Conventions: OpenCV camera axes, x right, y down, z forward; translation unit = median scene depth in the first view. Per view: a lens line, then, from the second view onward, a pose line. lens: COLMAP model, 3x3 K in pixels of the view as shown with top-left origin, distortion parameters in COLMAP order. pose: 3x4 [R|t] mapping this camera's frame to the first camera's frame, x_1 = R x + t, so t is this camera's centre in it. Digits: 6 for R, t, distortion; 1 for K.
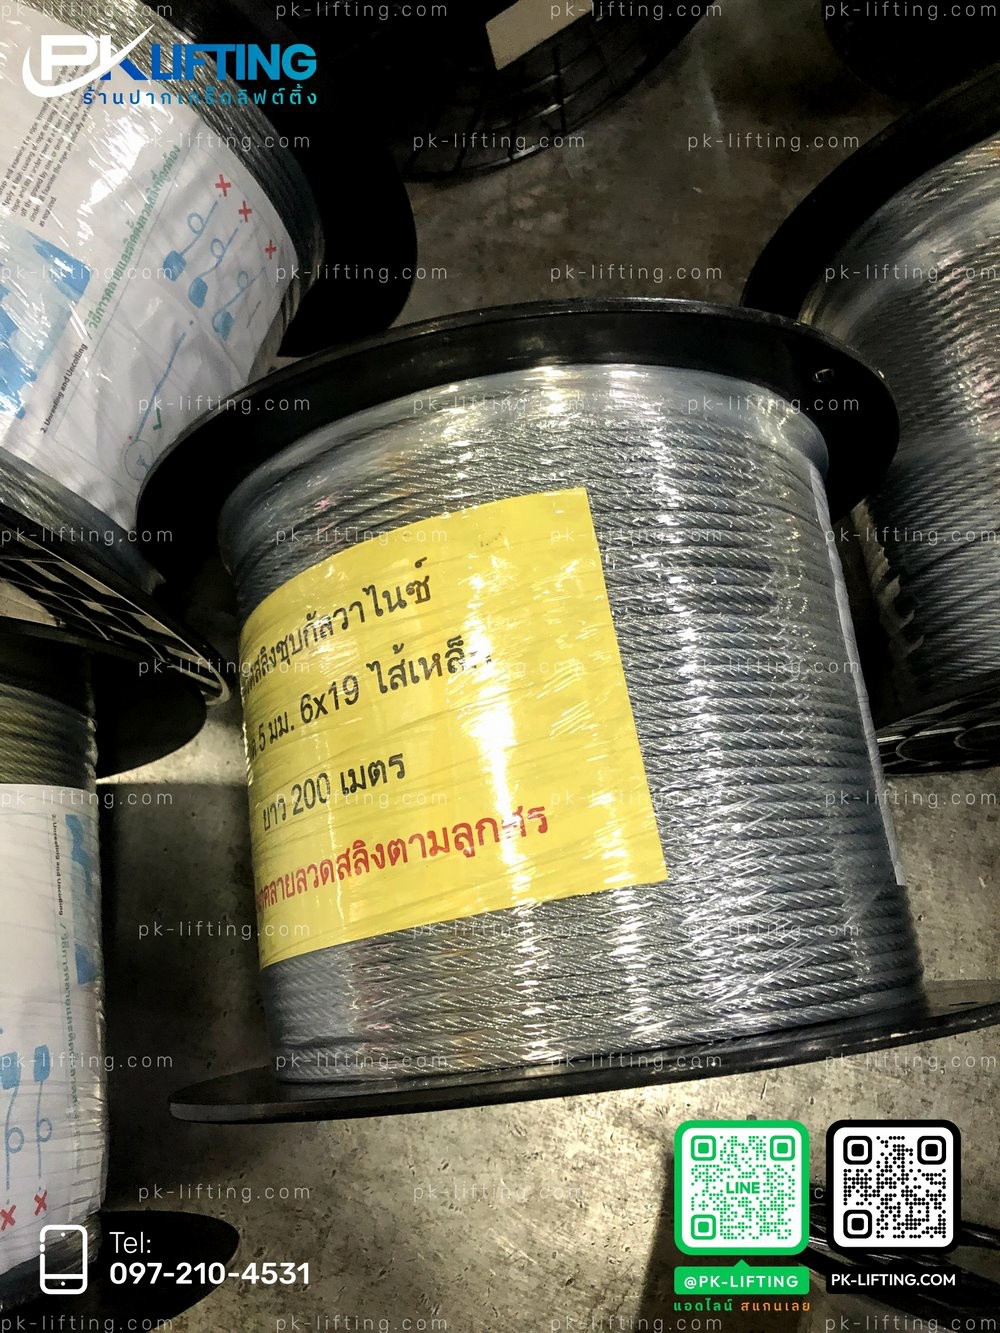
lens RADIAL K [[1081.9, 0, 468.8], [0, 1081.9, 664.4], [0, 0, 1]] dist [0.065216, -0.062022]
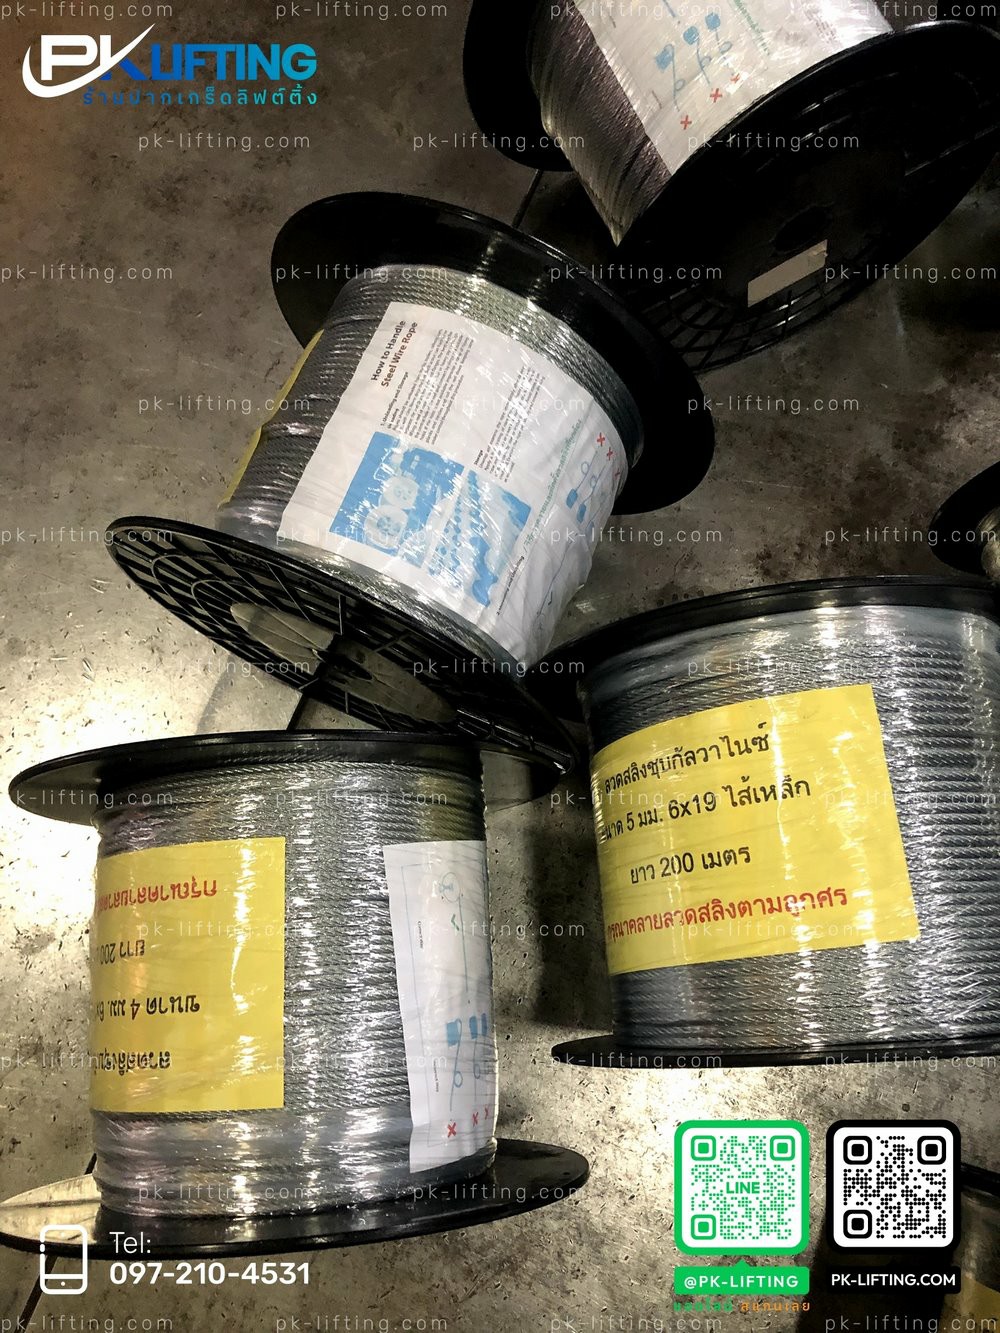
lens RADIAL K [[1081.9, 0, 497.7], [0, 1081.9, 665.2], [0, 0, 1]] dist [0.065216, -0.062022]
pose [[0.998008, 0.058582, -0.023409, -0.390289], [-0.058654, 0.998275, -0.002398, -0.152418], [0.023228, 0.003766, 0.999723, -0.586443]]
